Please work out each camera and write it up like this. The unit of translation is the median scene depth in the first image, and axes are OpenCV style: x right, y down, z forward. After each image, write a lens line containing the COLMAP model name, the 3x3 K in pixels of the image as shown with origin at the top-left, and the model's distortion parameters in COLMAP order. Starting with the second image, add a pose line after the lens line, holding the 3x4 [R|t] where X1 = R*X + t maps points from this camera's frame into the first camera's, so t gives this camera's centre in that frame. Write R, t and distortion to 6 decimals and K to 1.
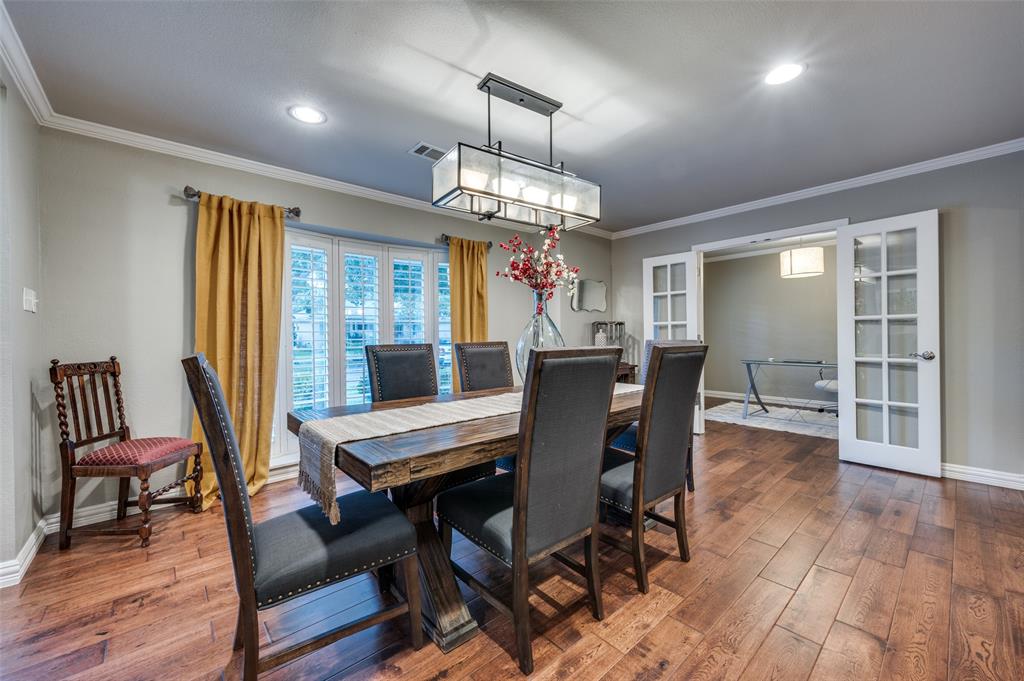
lens RADIAL K [[399.1, 0, 516.1], [0, 399.1, 338.4], [0, 0, 1]] dist [0.001483, 0.000138]
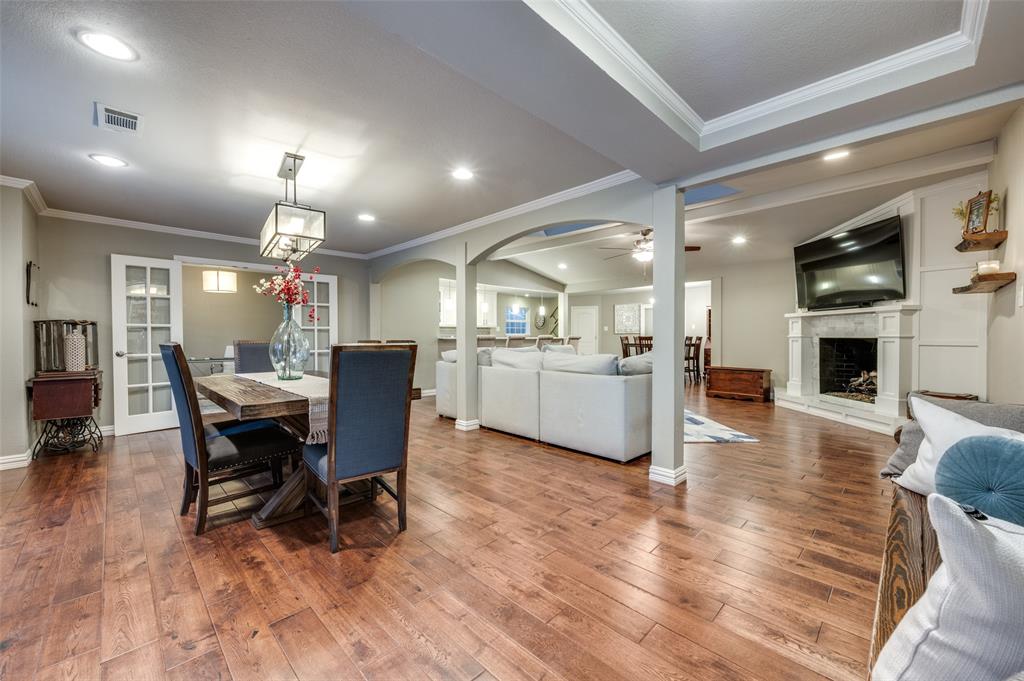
lens RADIAL K [[399.1, 0, 516.1], [0, 399.1, 338.4], [0, 0, 1]] dist [0.001483, 0.000138]
pose [[-0.056069, 0.003129, 0.998422, -0.693473], [0.011288, 0.999933, -0.002500, 0.007498], [-0.998363, 0.011130, -0.056101, 0.137262]]
